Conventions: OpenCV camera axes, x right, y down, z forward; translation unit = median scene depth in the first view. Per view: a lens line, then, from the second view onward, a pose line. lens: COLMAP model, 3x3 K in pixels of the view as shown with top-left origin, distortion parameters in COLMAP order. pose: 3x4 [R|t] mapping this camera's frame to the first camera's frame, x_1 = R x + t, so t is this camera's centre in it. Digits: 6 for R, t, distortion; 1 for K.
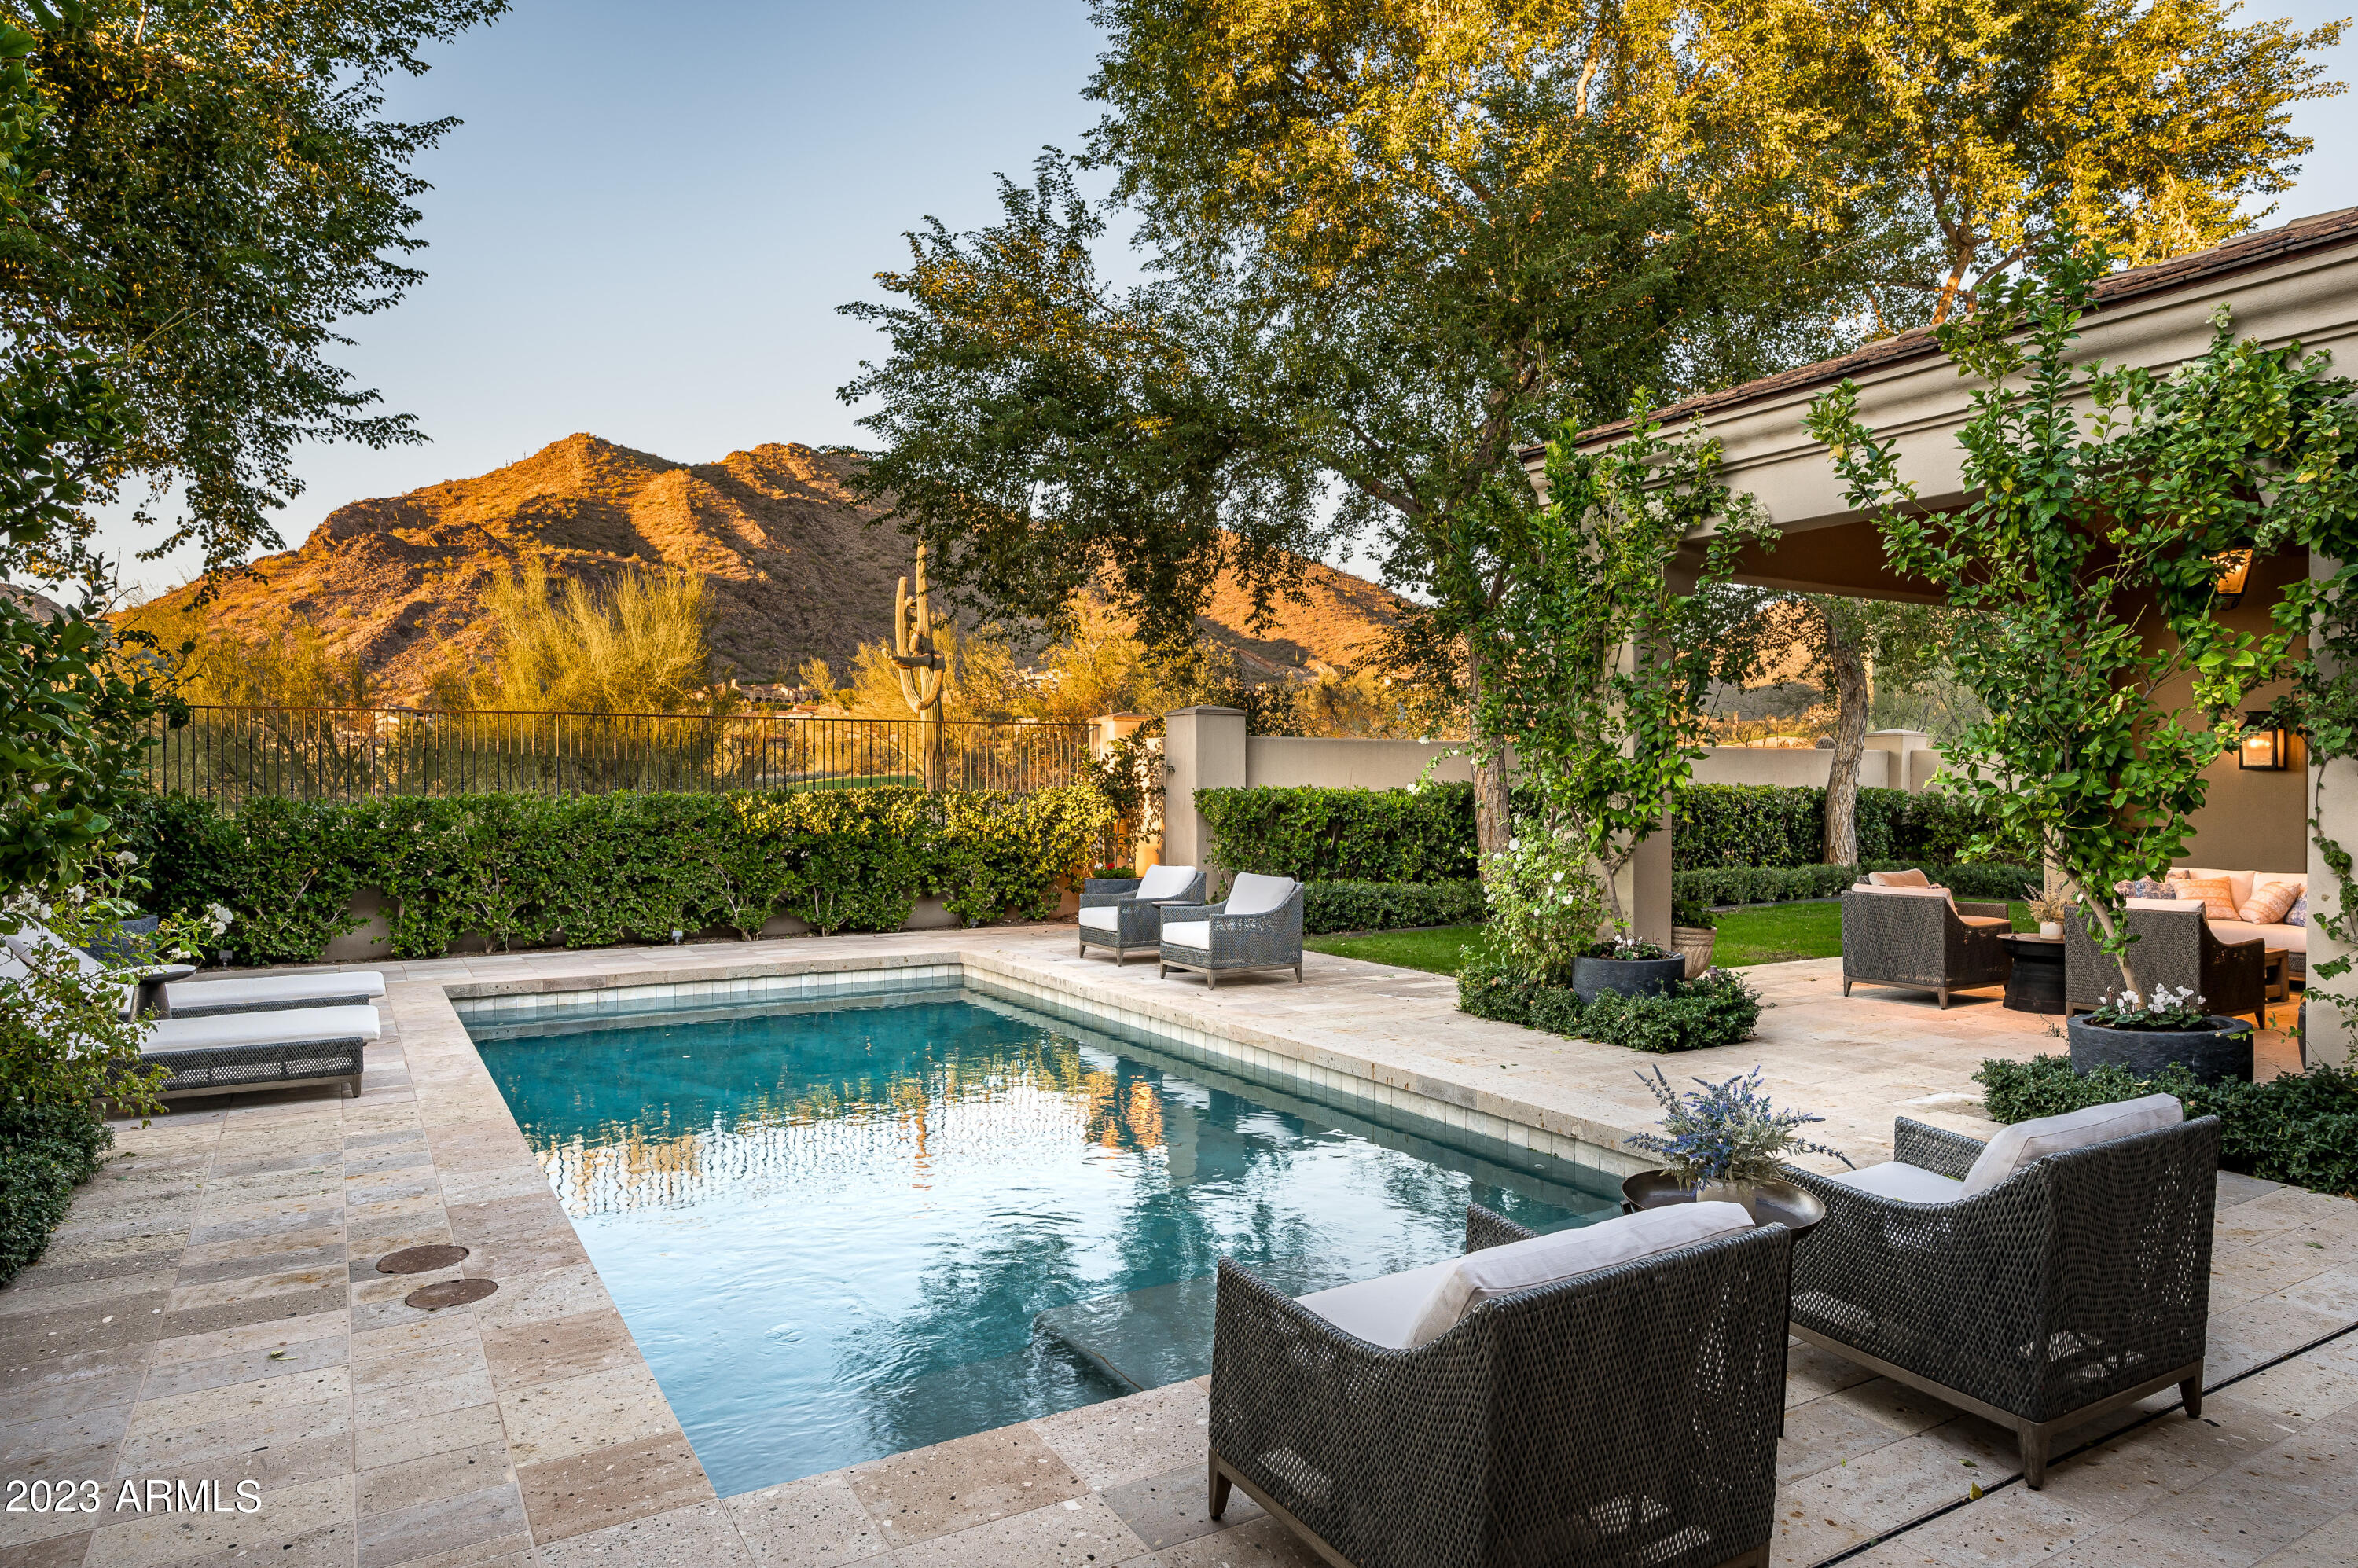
lens RADIAL K [[1430.6, 0, 1179.0], [0, 1430.6, 784.0], [0, 0, 1]] dist [0.000363, -0.000343]
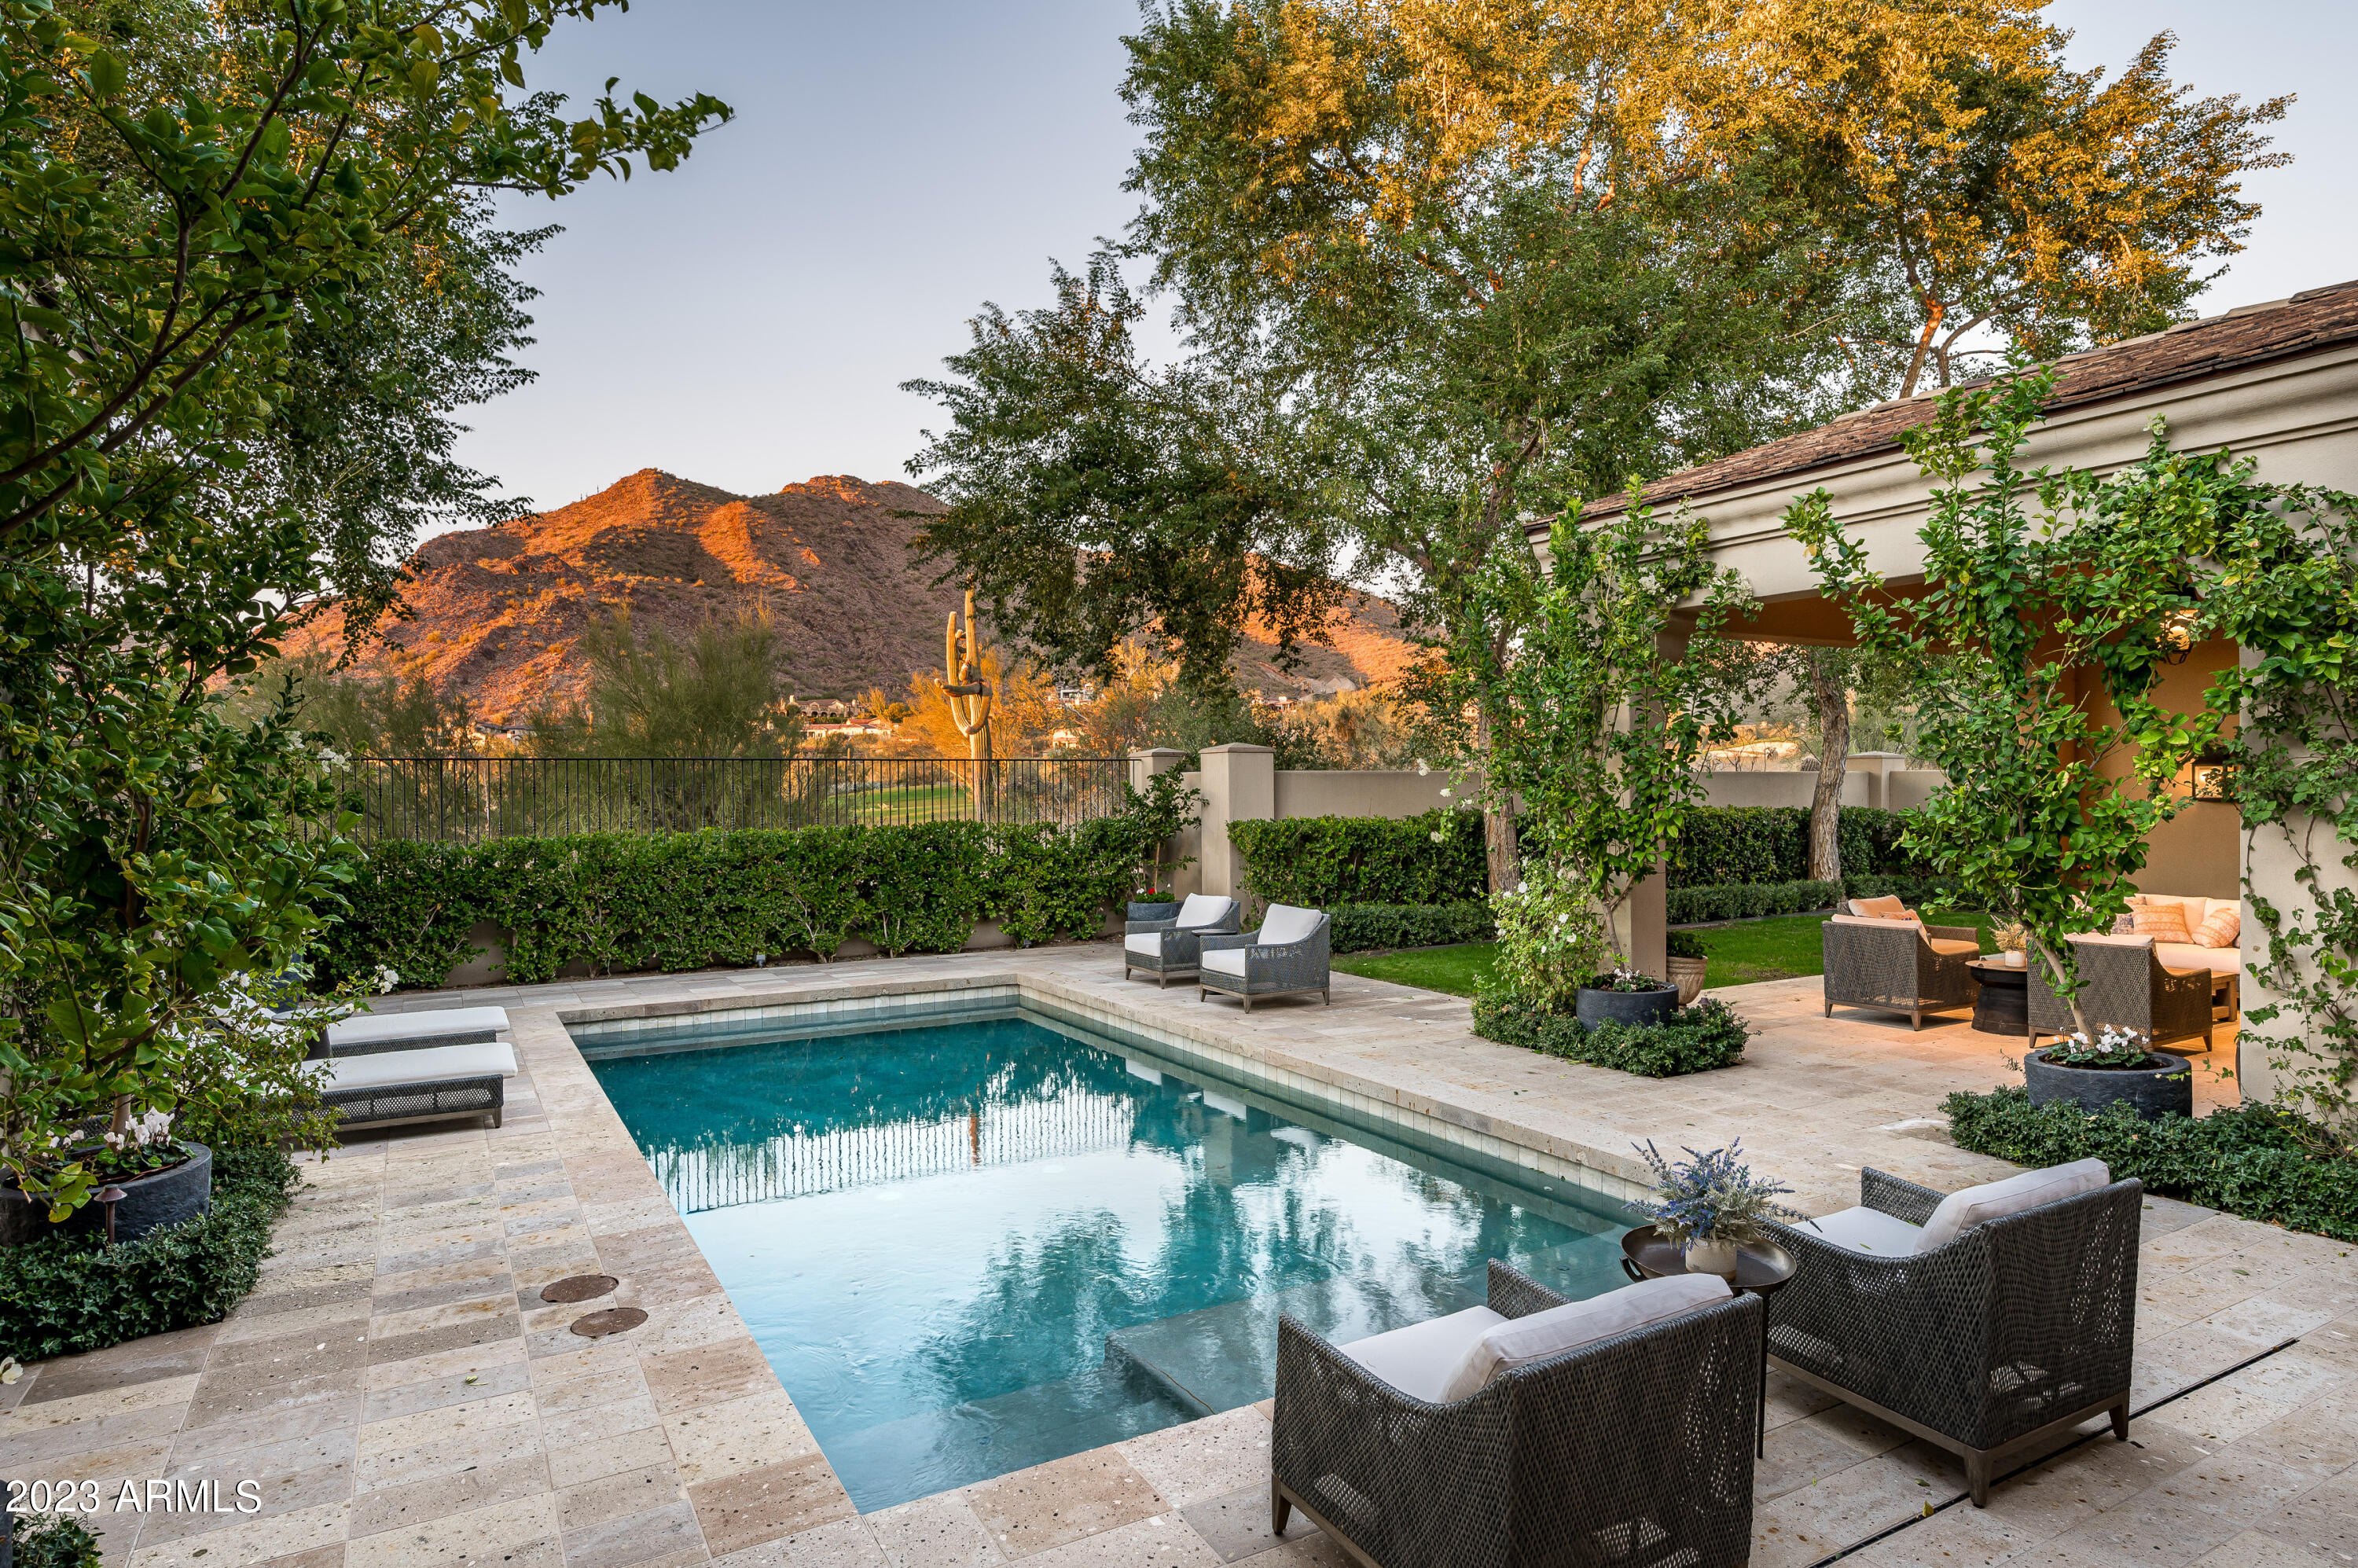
lens RADIAL K [[1335.0, 0, 1180.3], [0, 1335.0, 785.0], [0, 0, 1]] dist [0.000158, 0.000131]
pose [[0.999794, -0.007957, -0.018681, -0.009550], [0.007913, 0.999966, -0.002448, -0.033368], [0.018700, 0.002299, 0.999822, -0.034661]]
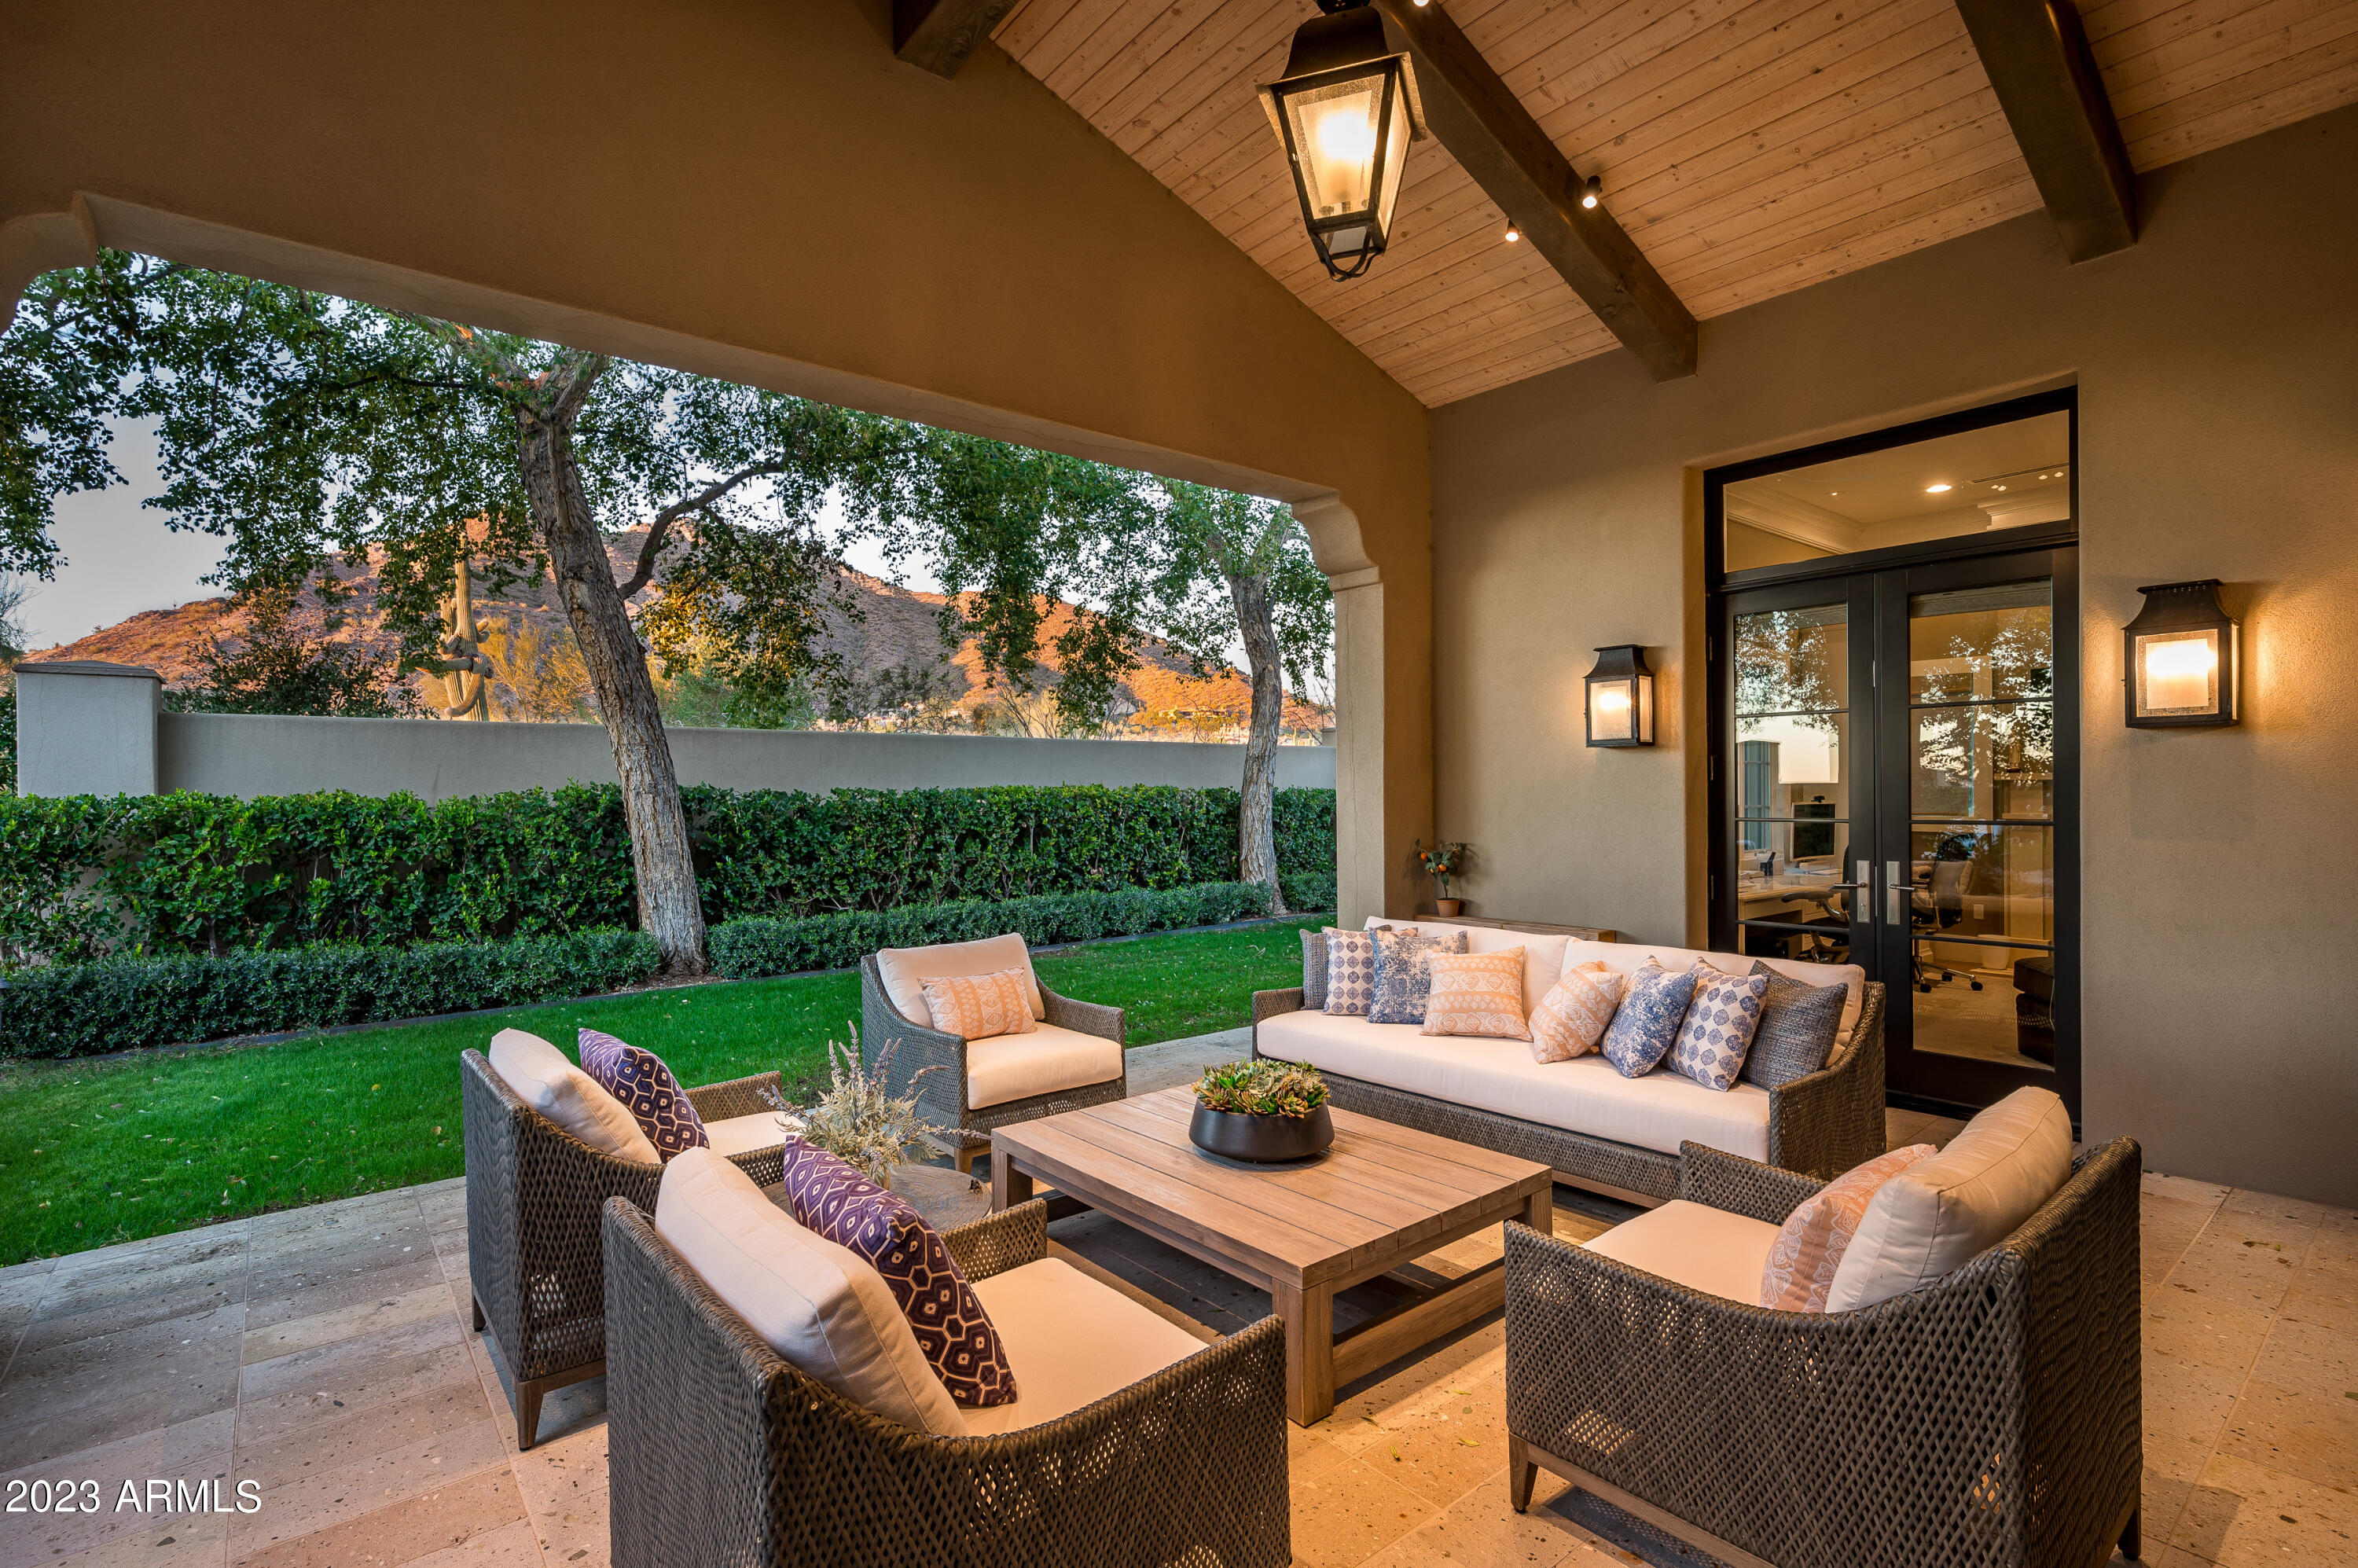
lens RADIAL K [[1111.4, 0, 1179.0], [0, 1111.4, 784.0], [0, 0, 1]] dist [0.001057, 0.000572]
pose [[0.989838, -0.009599, 0.141876, 0.654055], [0.010617, 0.999923, -0.006423, 0.007883], [-0.141804, 0.007864, 0.989864, 0.731981]]
